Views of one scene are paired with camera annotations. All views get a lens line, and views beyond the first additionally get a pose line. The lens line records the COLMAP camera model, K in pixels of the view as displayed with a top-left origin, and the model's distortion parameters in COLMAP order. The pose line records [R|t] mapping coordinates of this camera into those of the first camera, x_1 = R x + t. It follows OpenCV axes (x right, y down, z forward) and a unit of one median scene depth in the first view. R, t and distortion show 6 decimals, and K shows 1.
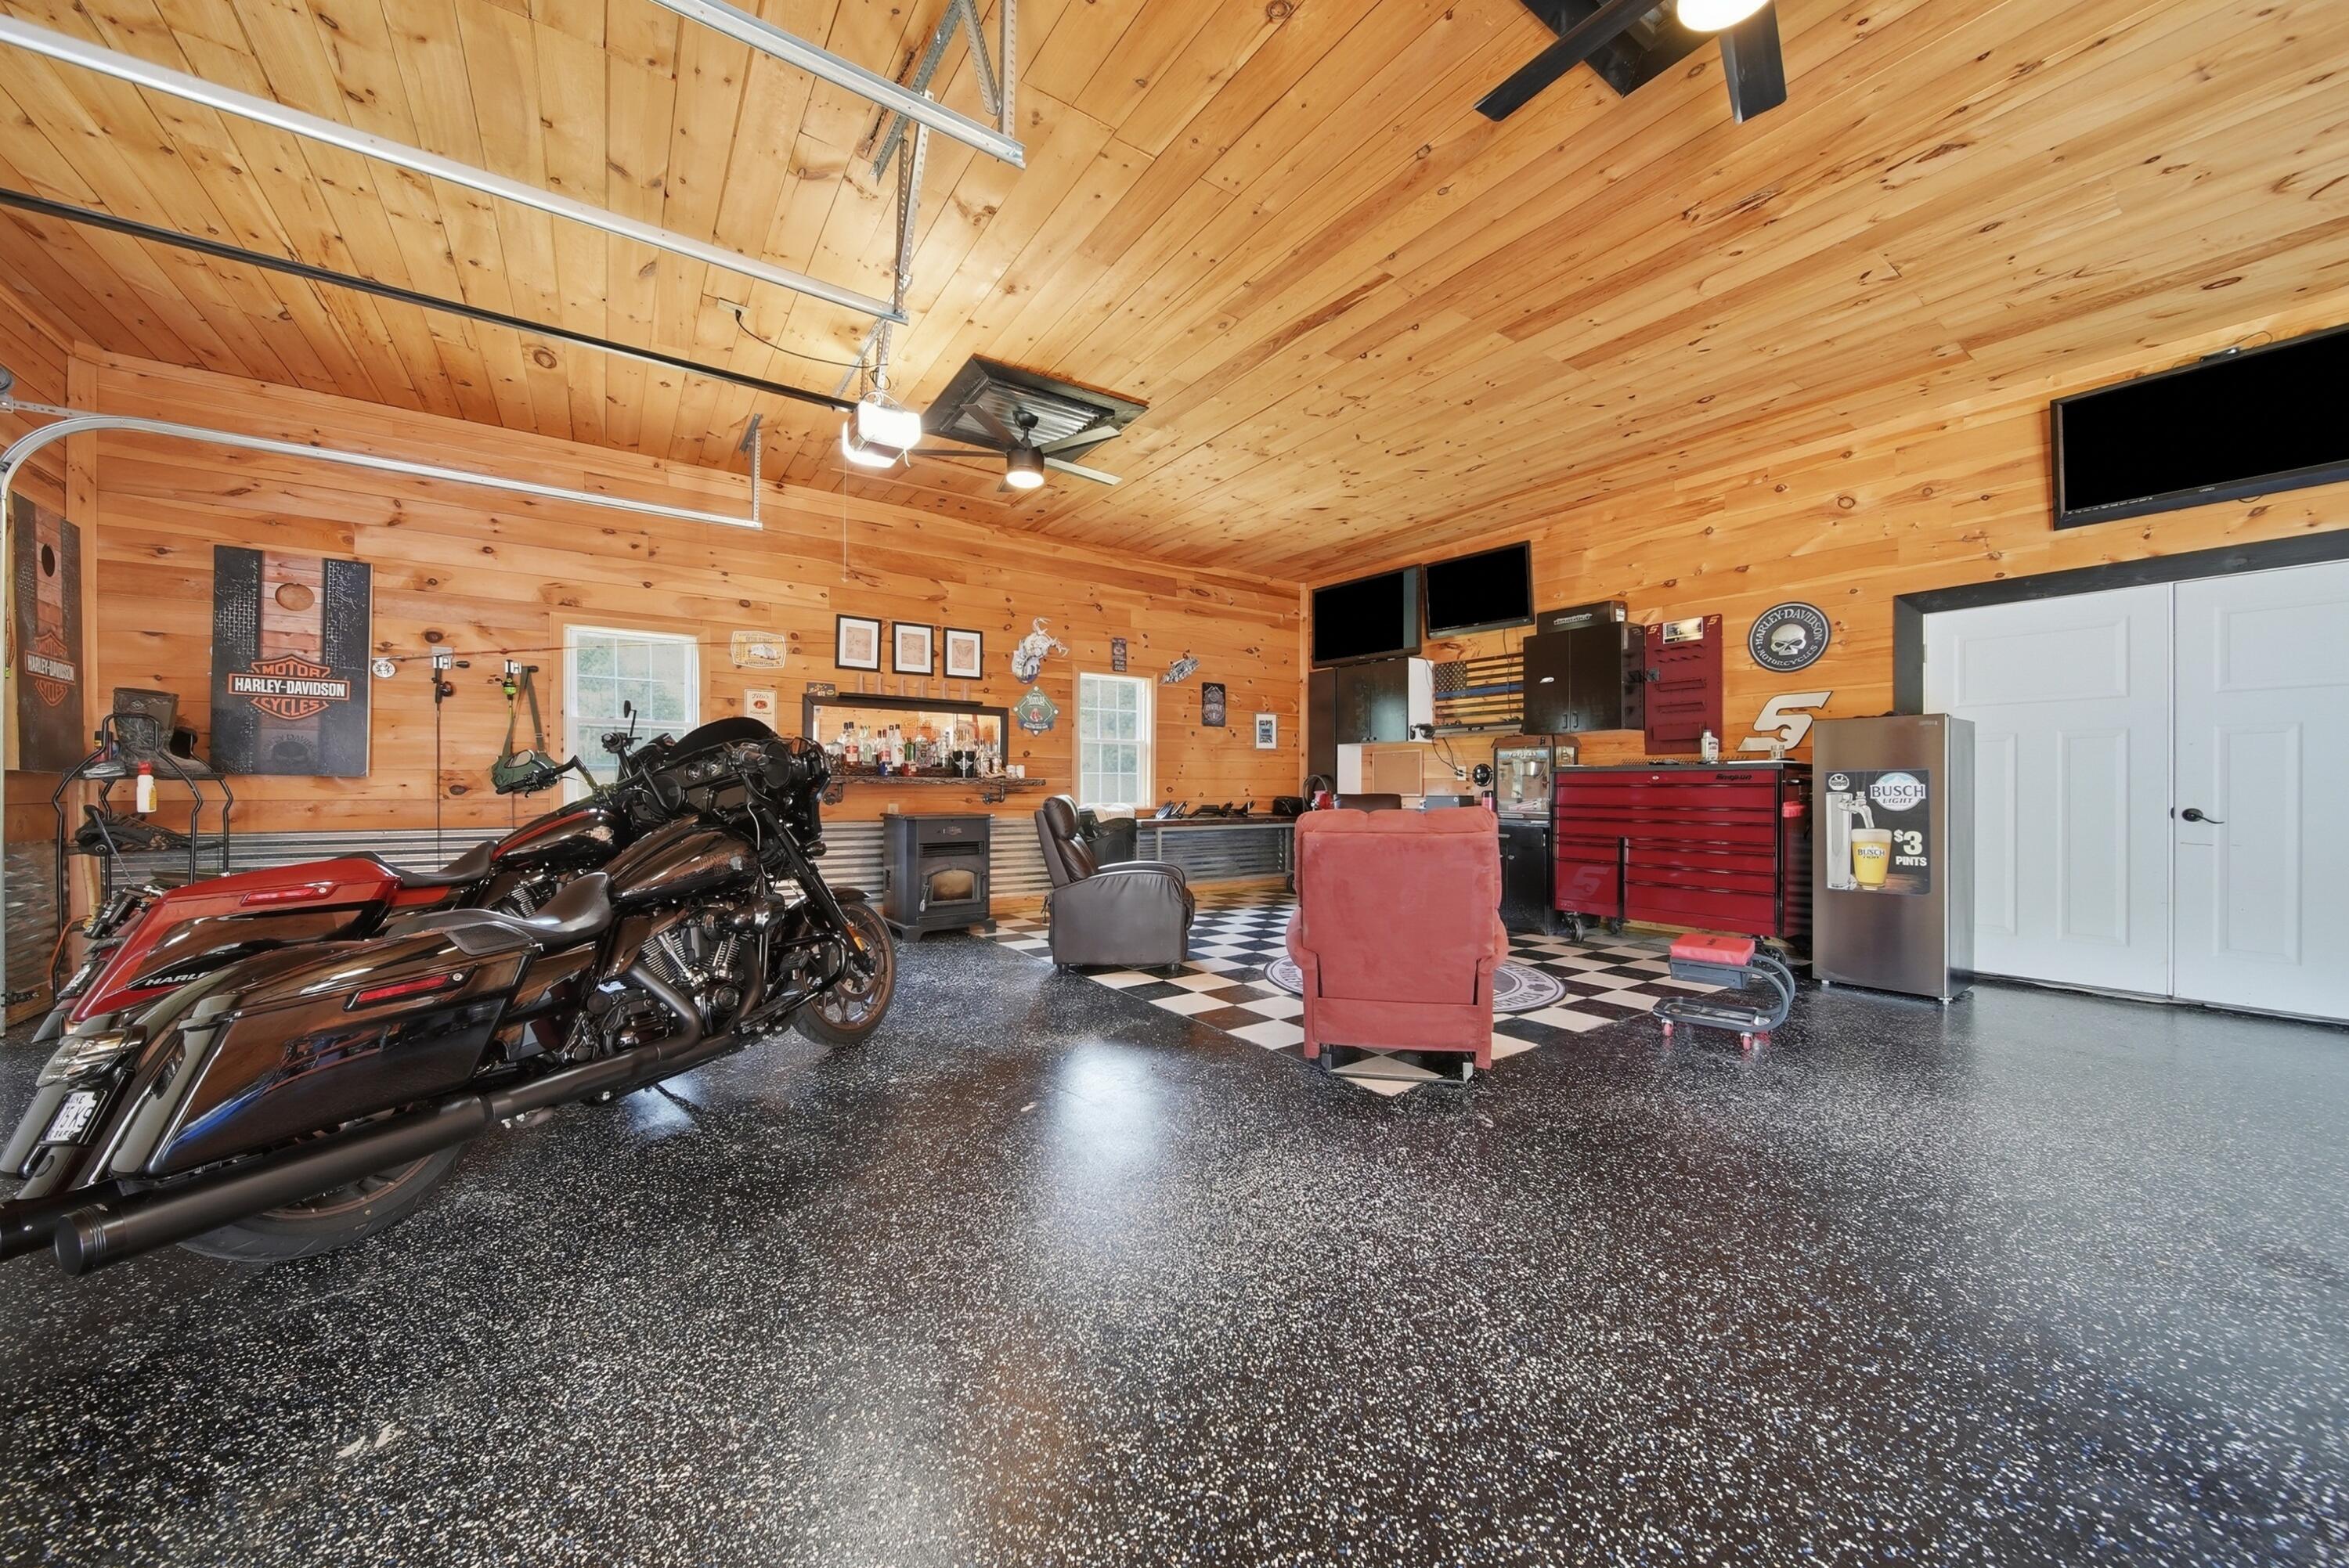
lens RADIAL K [[843.2, 0, 1179.8], [0, 843.2, 783.7], [0, 0, 1]] dist [-0.000302, -0.000031]
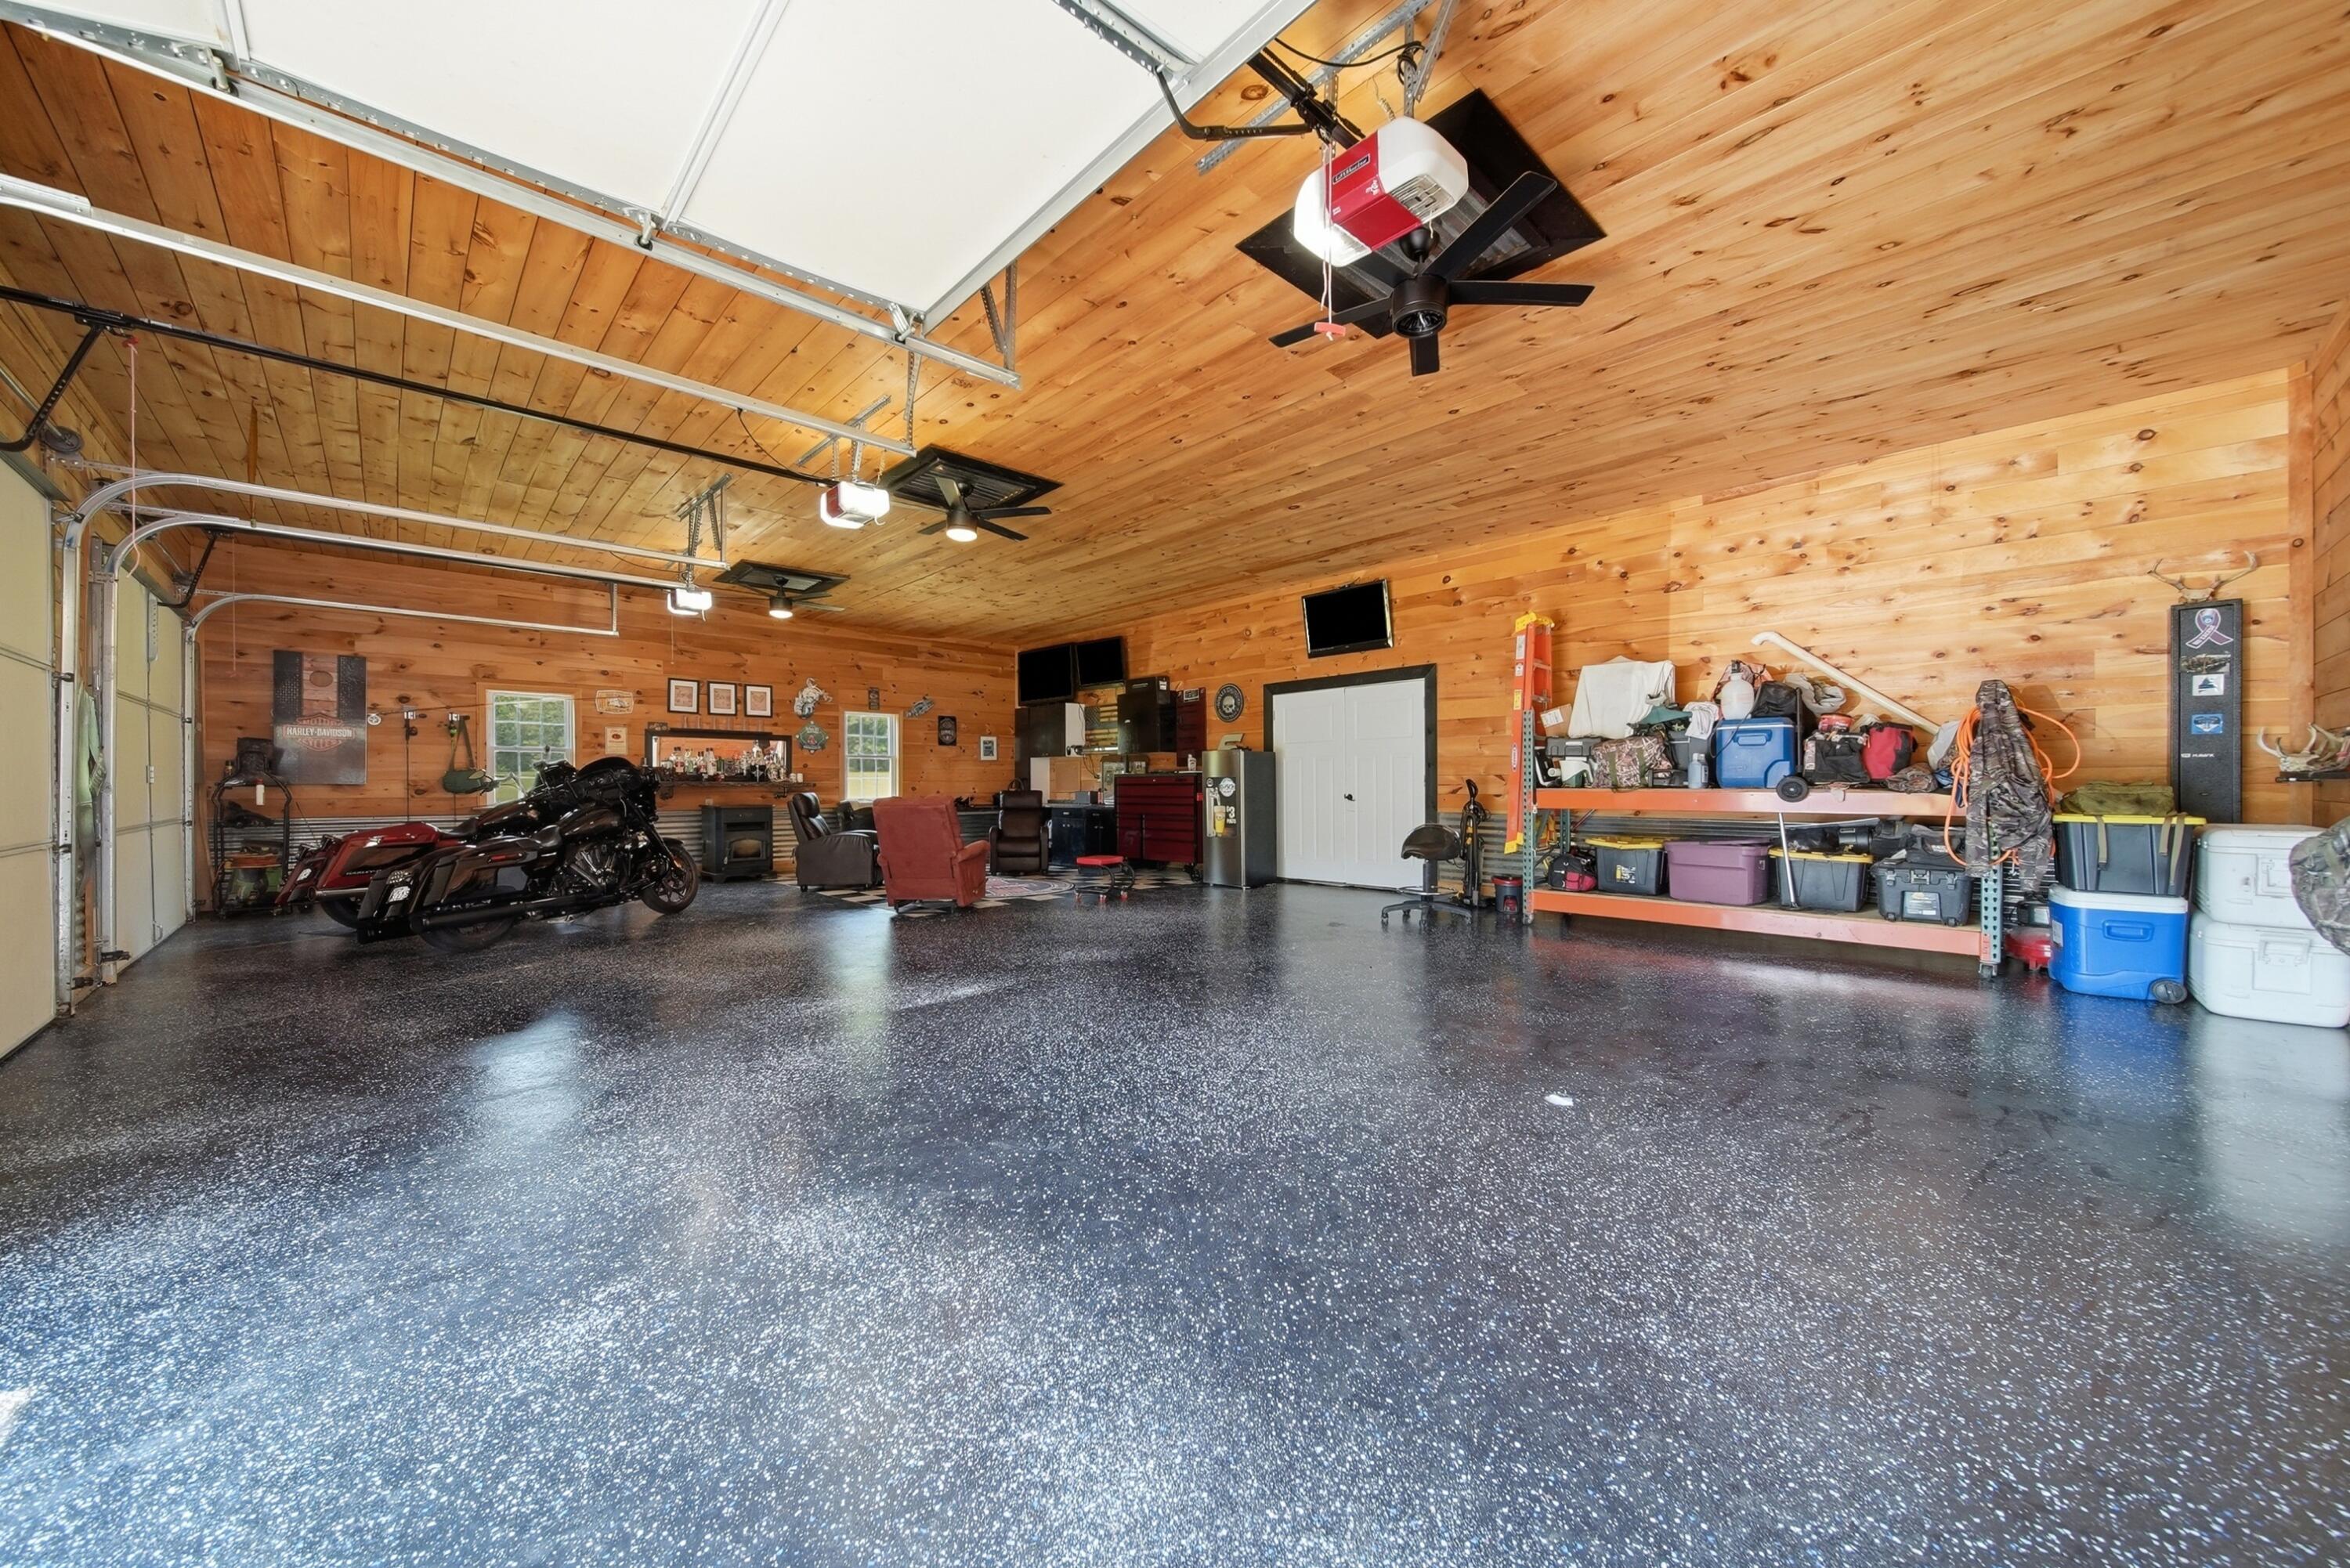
lens RADIAL K [[835.8, 0, 1173.5], [0, 835.8, 784.5], [0, 0, 1]] dist [0.001294, -0.001907]
pose [[0.989458, -0.006577, 0.144668, 0.310812], [0.006212, 0.999976, 0.002973, -0.002918], [-0.144684, -0.002043, 0.989476, -0.706185]]
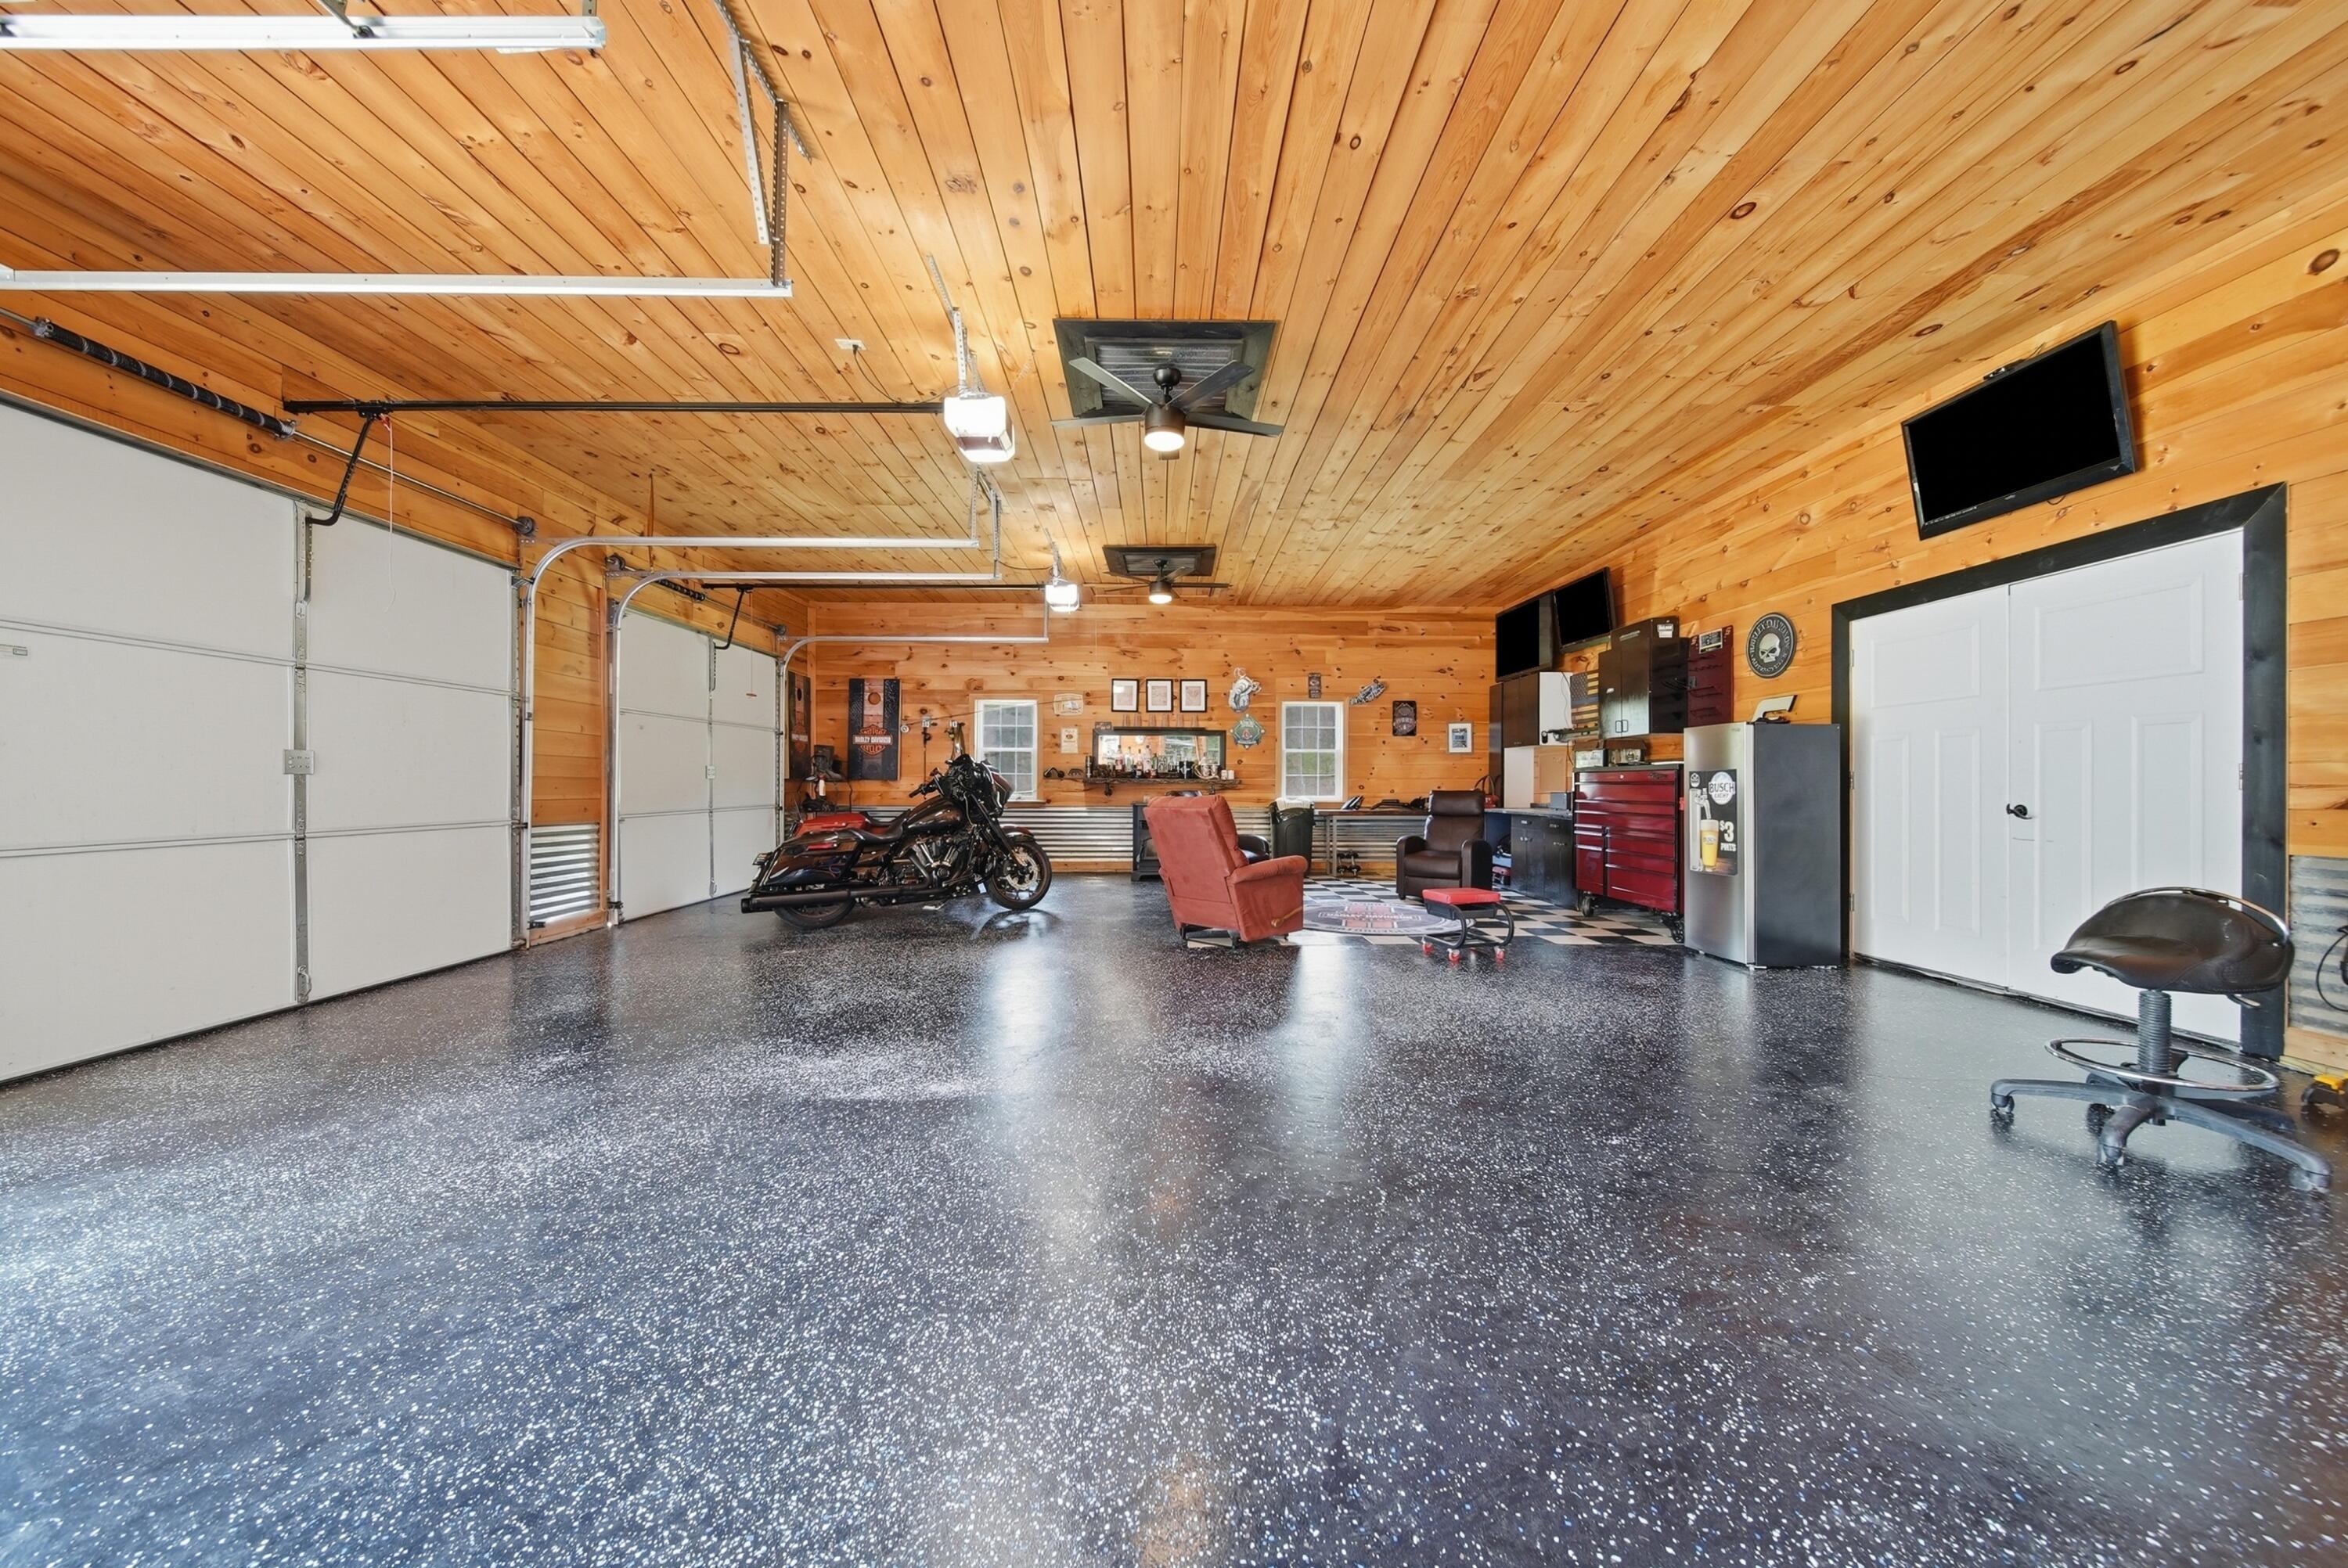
lens RADIAL K [[835.0, 0, 1172.5], [0, 835.0, 784.5], [0, 0, 1]] dist [0.001294, -0.001907]
pose [[0.830752, -0.001252, -0.556641, 0.621575], [0.002589, 0.999995, 0.001615, 0.000195], [0.556637, -0.002783, 0.830751, -0.287263]]
